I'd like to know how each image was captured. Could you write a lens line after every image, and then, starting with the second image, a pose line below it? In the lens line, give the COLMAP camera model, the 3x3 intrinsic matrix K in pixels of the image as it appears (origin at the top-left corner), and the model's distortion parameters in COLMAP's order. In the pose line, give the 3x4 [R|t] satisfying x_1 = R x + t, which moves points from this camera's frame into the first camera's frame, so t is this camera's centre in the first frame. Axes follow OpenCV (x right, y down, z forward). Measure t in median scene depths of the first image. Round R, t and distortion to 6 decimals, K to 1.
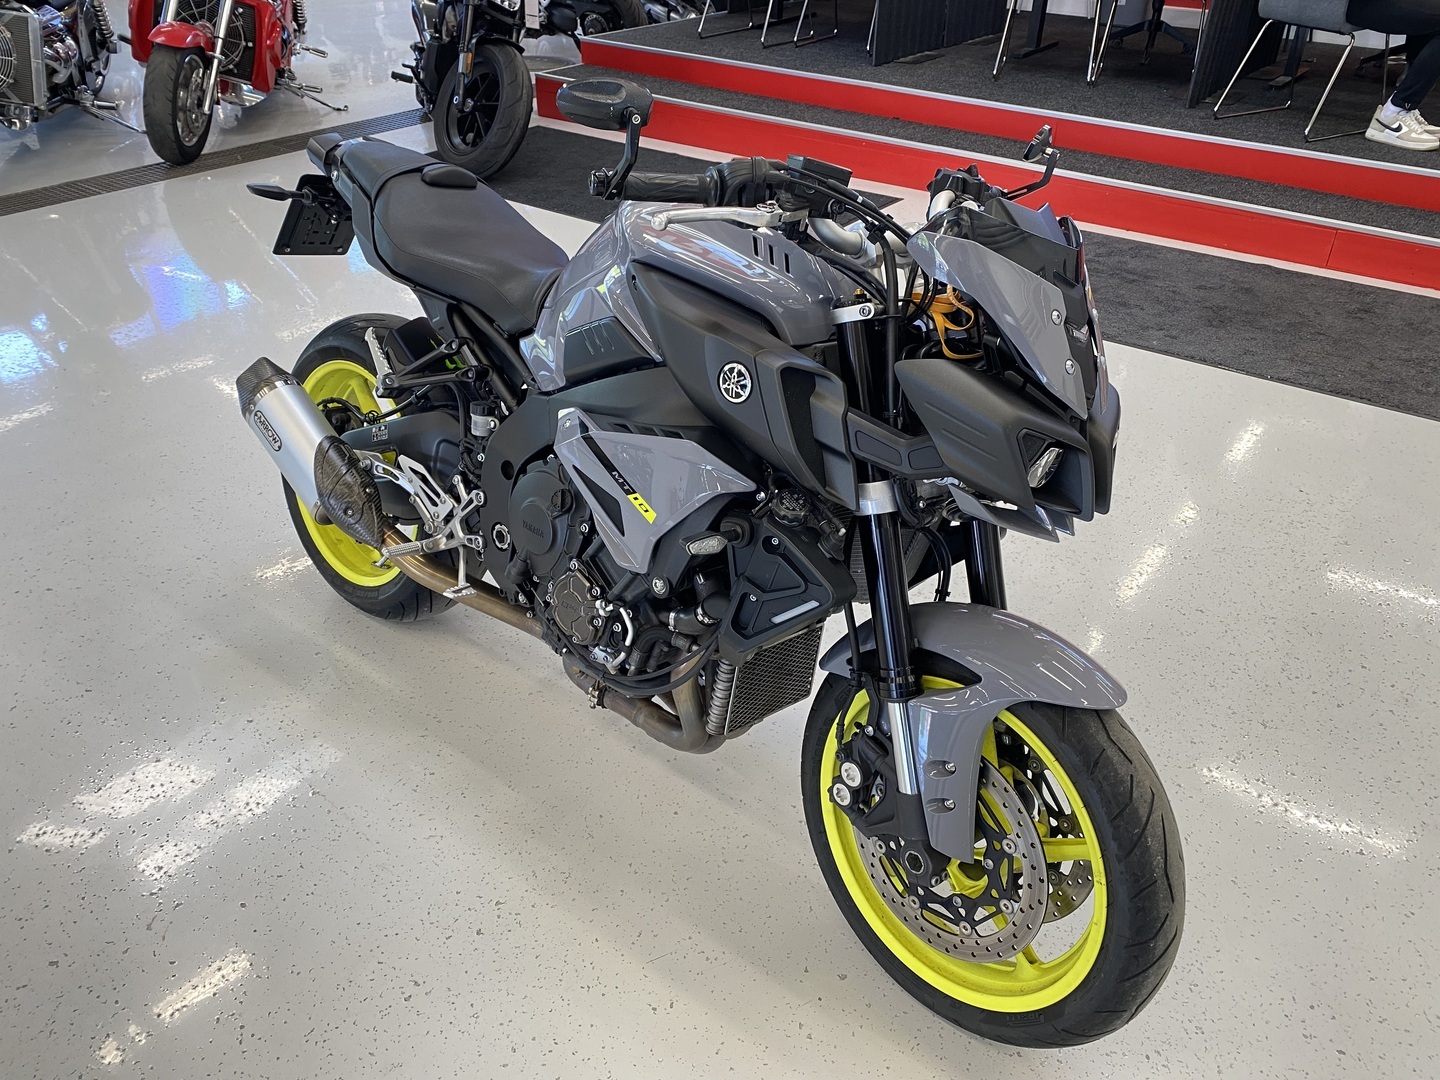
lens RADIAL K [[1087.1, 0, 720.0], [0, 1087.1, 540.0], [0, 0, 1]] dist [0.077800, -0.063829]
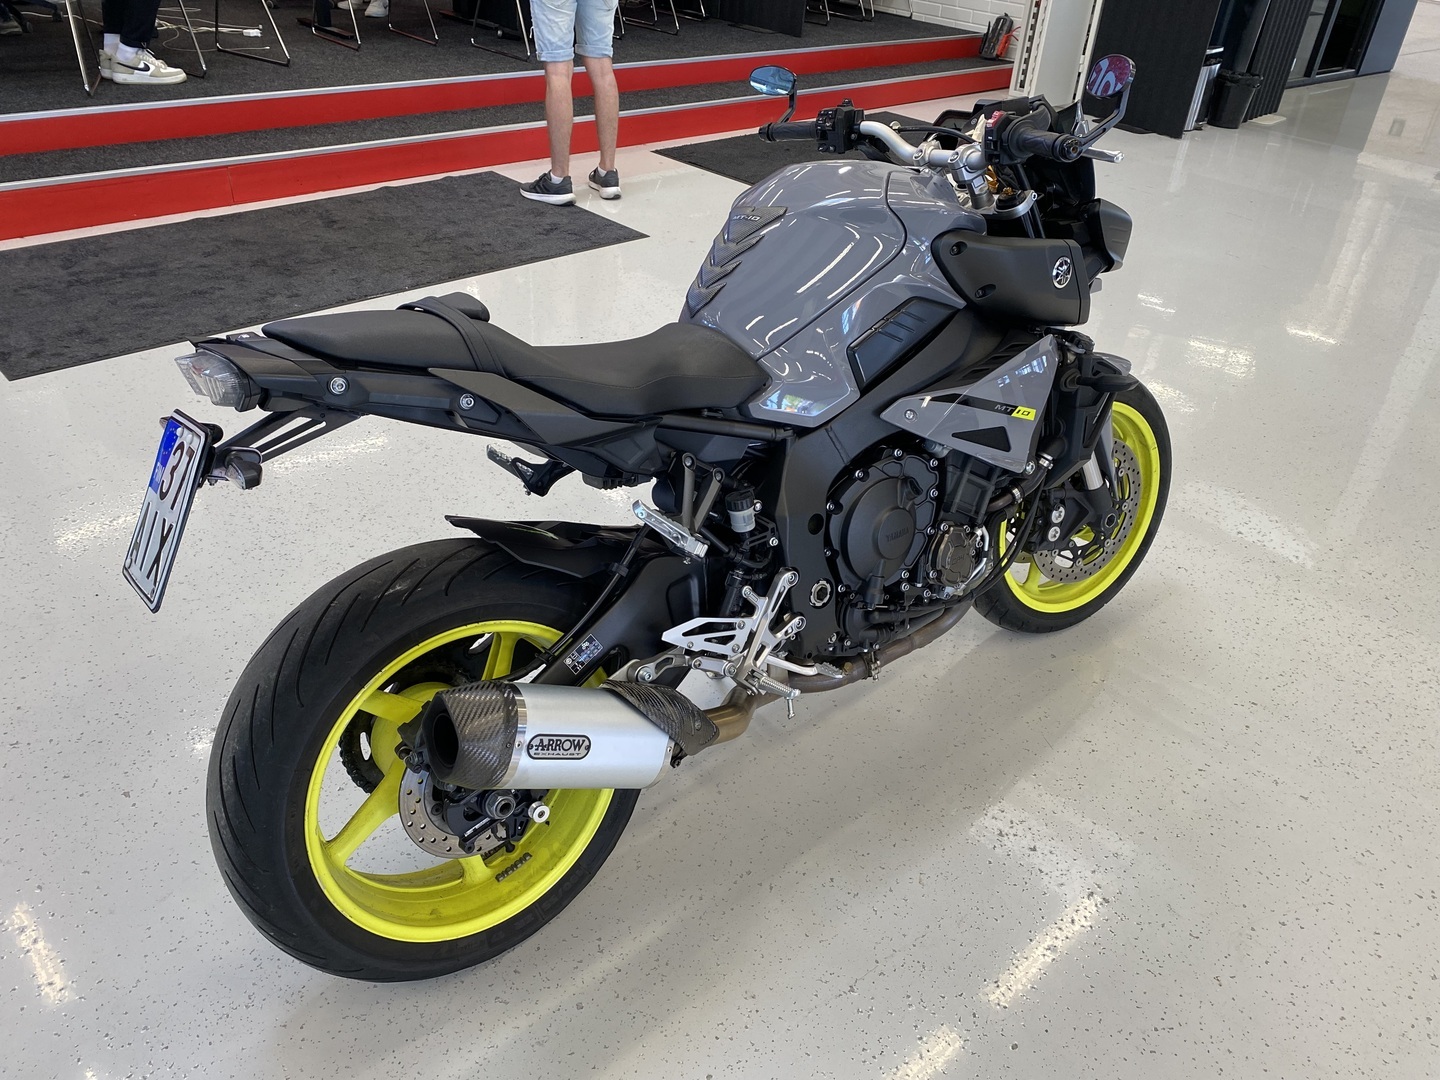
lens RADIAL K [[1087.1, 0, 720.0], [0, 1087.1, 540.0], [0, 0, 1]] dist [0.077800, -0.063829]
pose [[0.196058, -0.541589, 0.817461, -0.836797], [0.495611, 0.774055, 0.393965, -0.393792], [-0.846127, 0.327903, 0.420177, 0.590739]]
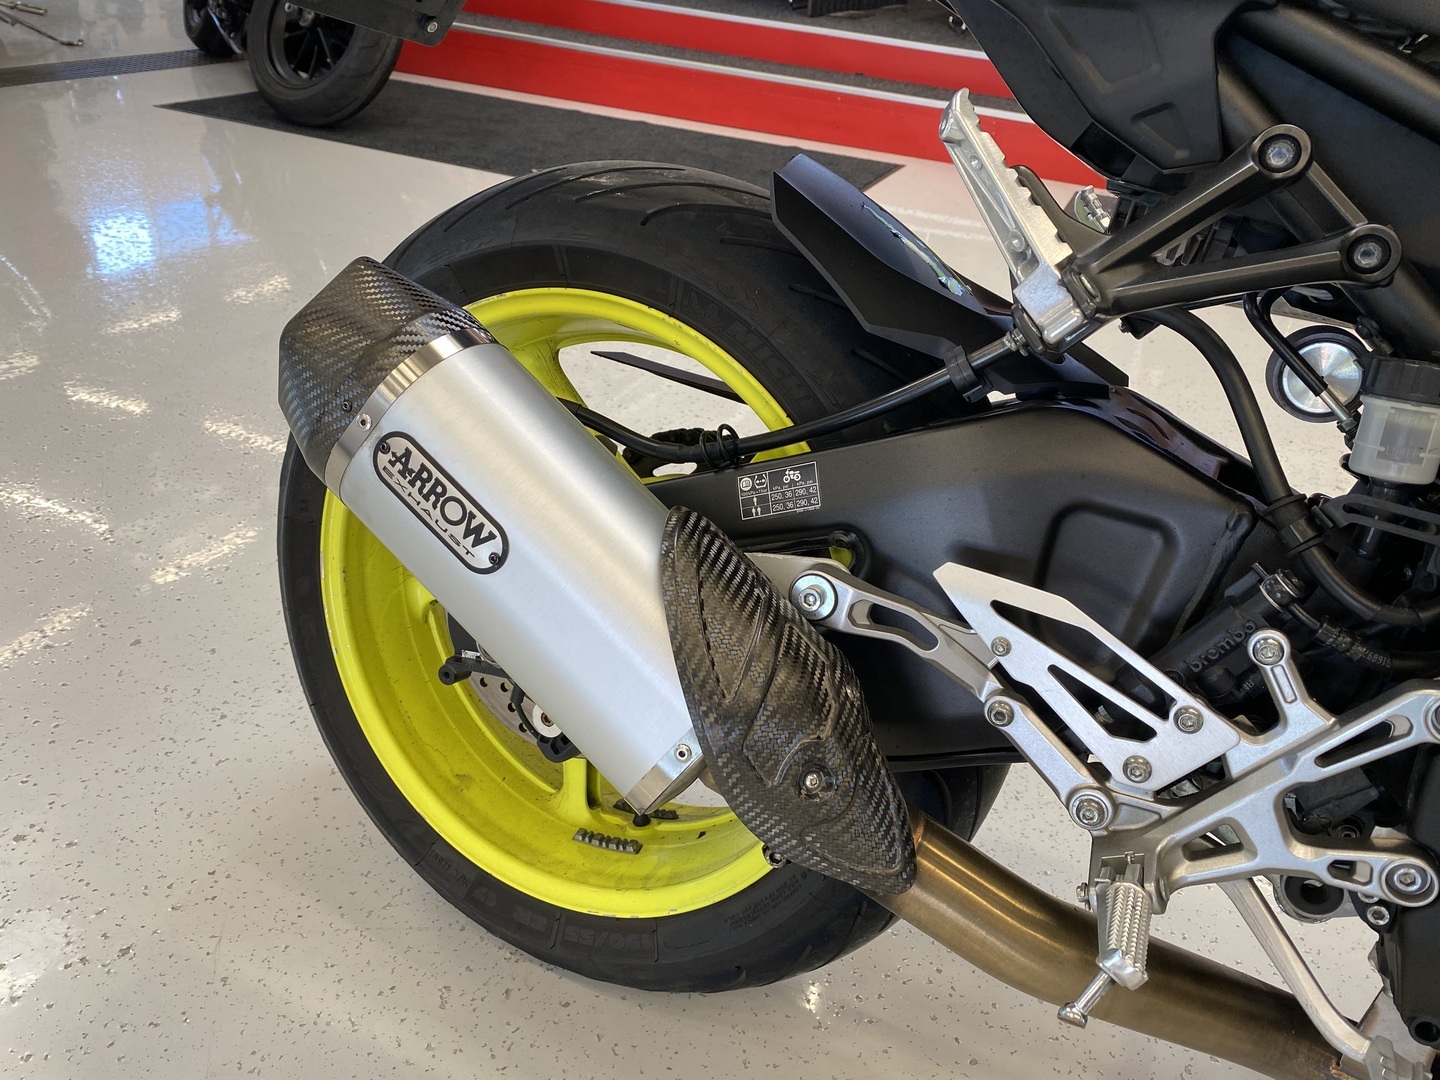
lens RADIAL K [[1087.1, 0, 720.0], [0, 1087.1, 540.0], [0, 0, 1]] dist [0.077800, -0.063829]
pose [[0.970226, -0.053861, 0.236136, -0.398681], [0.062585, 0.997601, -0.029601, -0.075190], [-0.233975, 0.043498, 0.971269, 0.695893]]
